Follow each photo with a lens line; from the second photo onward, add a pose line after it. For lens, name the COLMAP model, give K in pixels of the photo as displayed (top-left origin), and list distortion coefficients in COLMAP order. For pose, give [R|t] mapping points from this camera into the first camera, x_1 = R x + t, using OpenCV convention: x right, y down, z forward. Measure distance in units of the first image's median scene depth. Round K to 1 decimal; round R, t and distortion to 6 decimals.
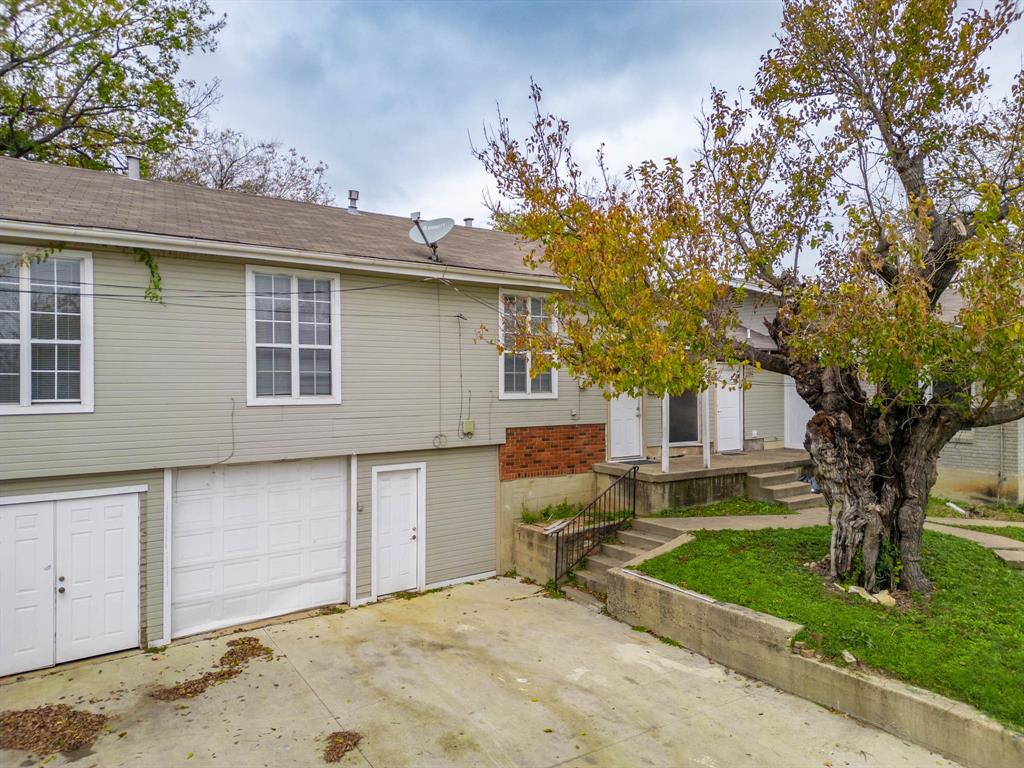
lens RADIAL K [[712.9, 0, 511.8], [0, 712.9, 371.7], [0, 0, 1]] dist [0.074922, -0.058394]
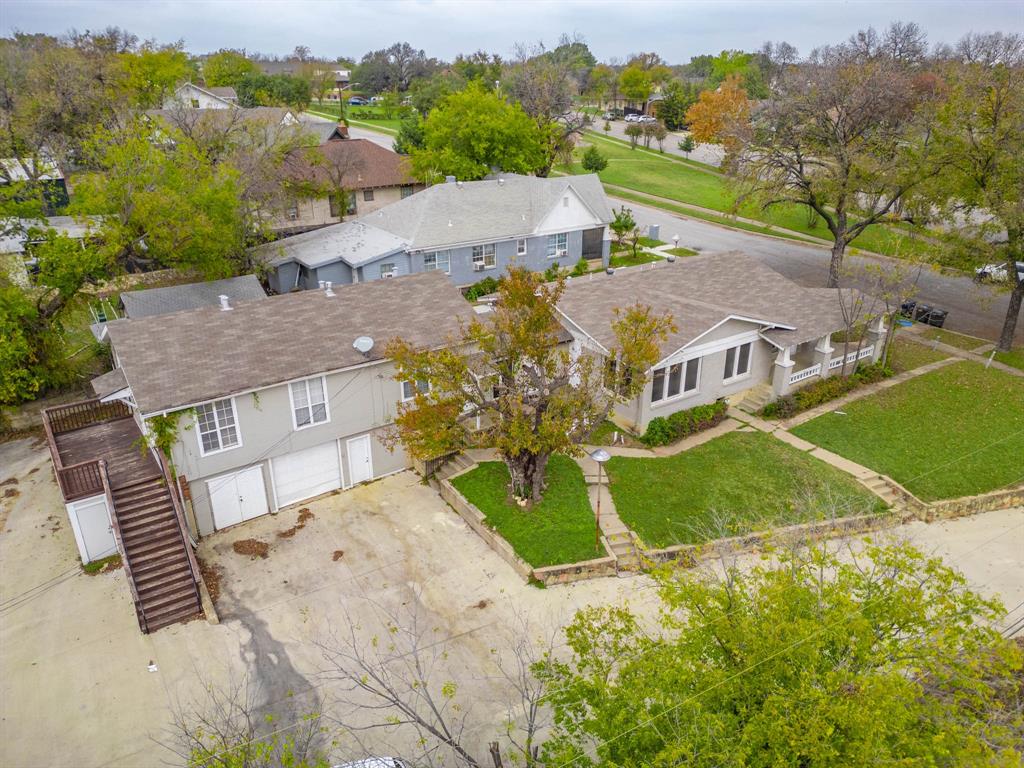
lens RADIAL K [[712.9, 0, 511.8], [0, 712.9, 371.7], [0, 0, 1]] dist [0.074922, -0.058394]
pose [[0.999711, 0.007567, -0.022836, 0.441029], [0.001910, 0.921267, 0.388926, -1.073599], [0.023981, -0.388857, 0.920986, -1.193897]]
